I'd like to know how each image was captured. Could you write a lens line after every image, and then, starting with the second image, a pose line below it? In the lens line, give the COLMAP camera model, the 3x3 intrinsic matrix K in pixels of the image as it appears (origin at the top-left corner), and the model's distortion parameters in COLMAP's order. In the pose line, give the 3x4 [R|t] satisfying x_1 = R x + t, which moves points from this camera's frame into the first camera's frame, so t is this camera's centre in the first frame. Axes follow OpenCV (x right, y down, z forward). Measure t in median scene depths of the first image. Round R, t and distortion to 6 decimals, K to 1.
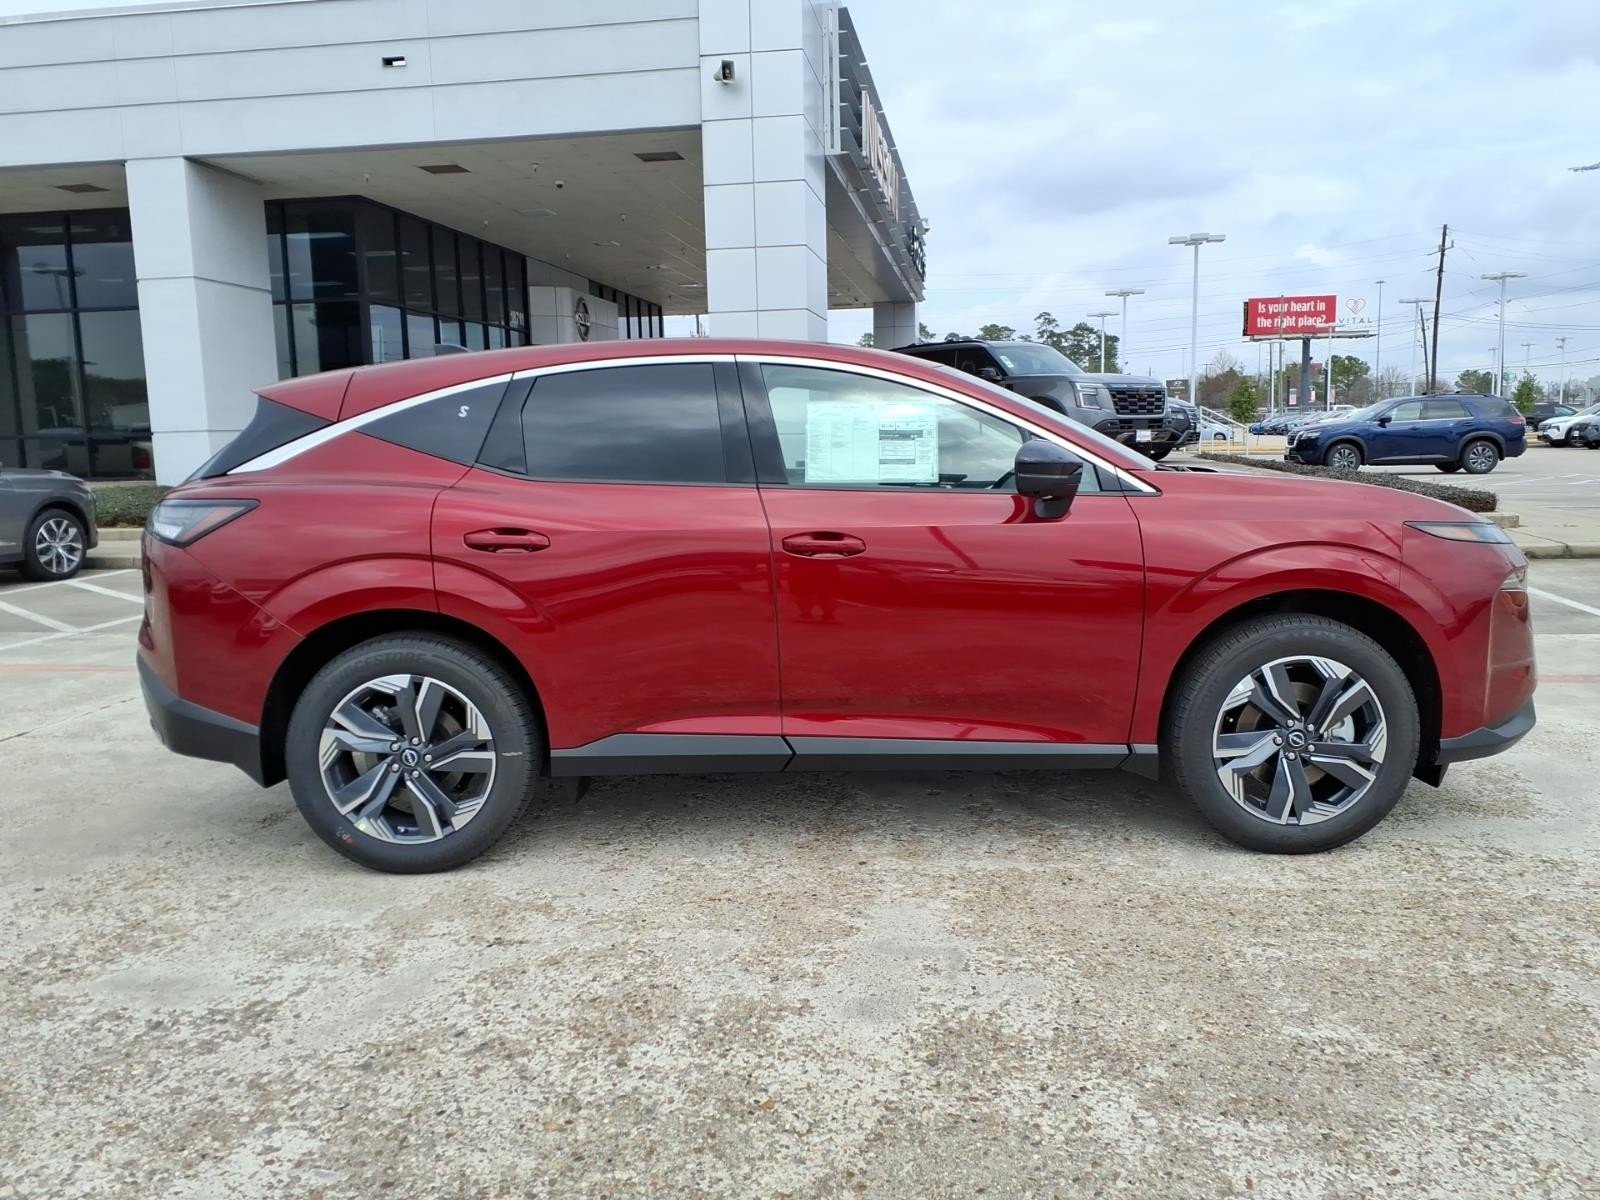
lens RADIAL K [[1375.8, 0, 800.0], [0, 1375.8, 600.0], [0, 0, 1]] dist [0.009468, -0.006755]
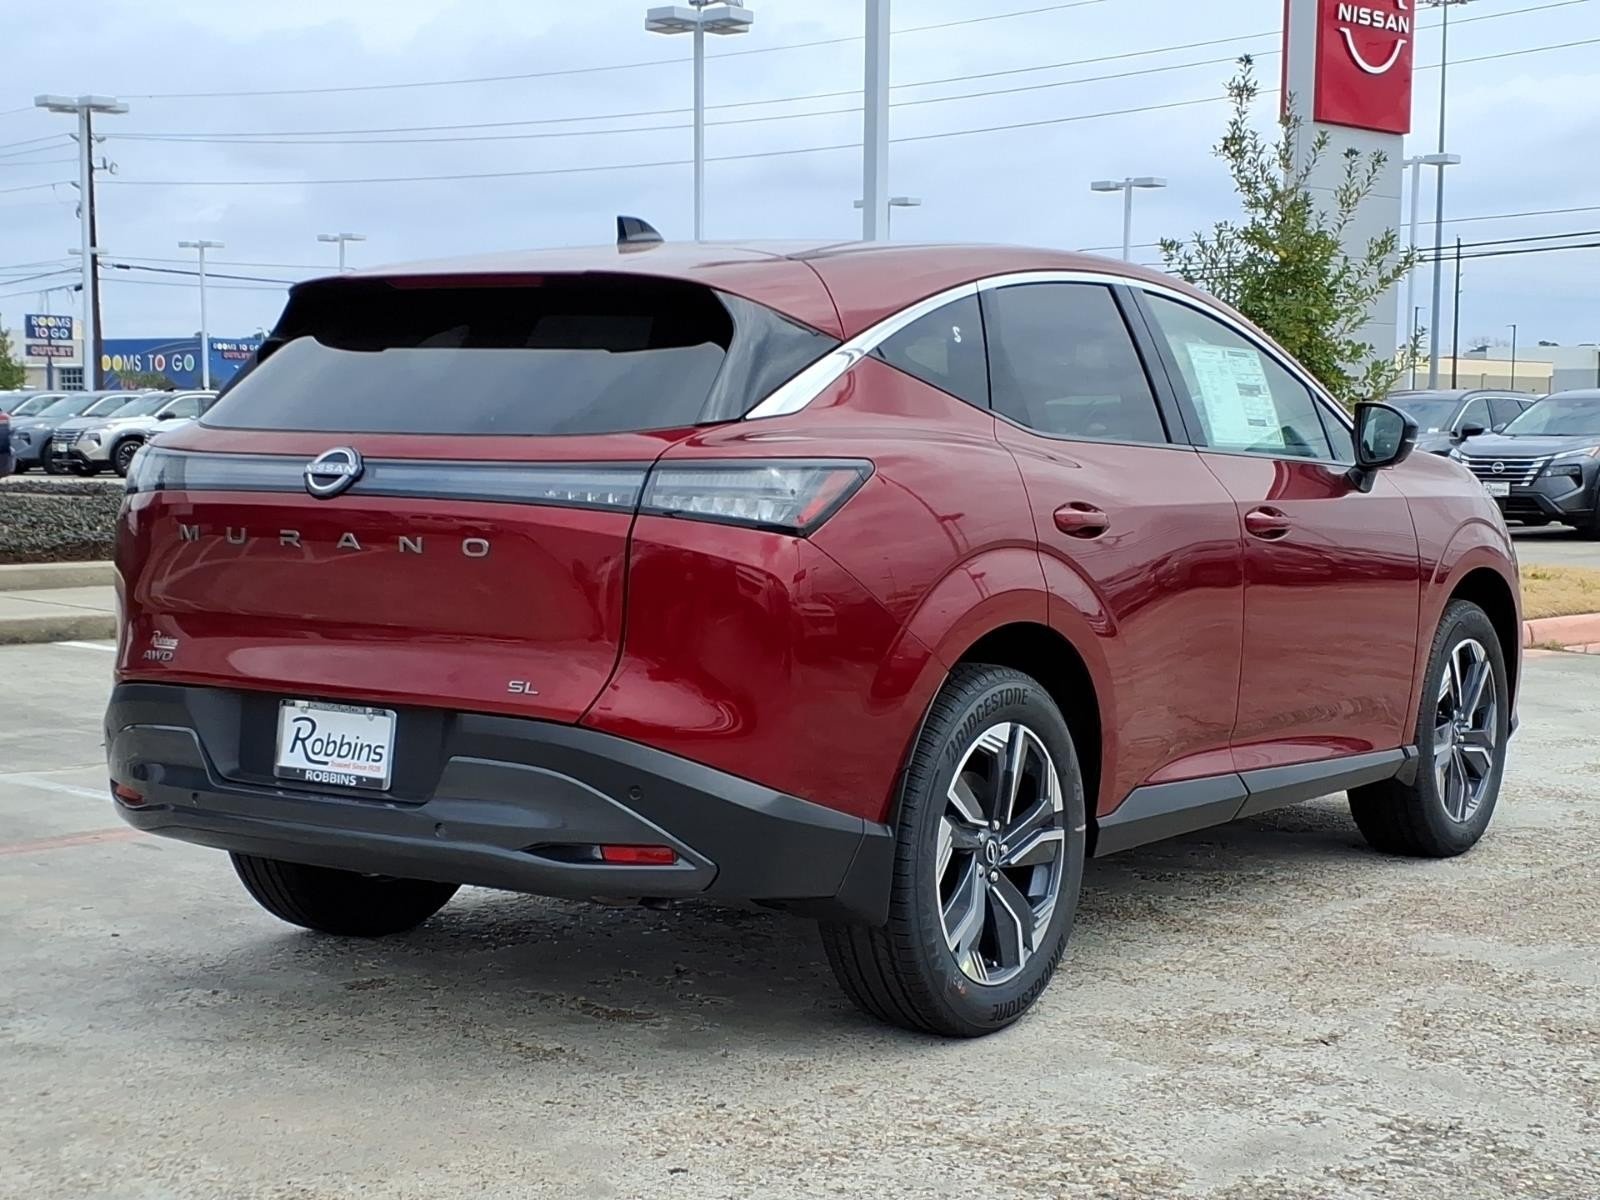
lens RADIAL K [[2754.2, 0, 800.0], [0, 2754.2, 600.0], [0, 0, 1]] dist [0.102973, 0.063200]
pose [[0.538401, -0.029622, 0.842168, -1.463991], [0.090431, 0.995642, -0.022793, 0.016694], [-0.837823, 0.088429, 0.538733, 0.362819]]
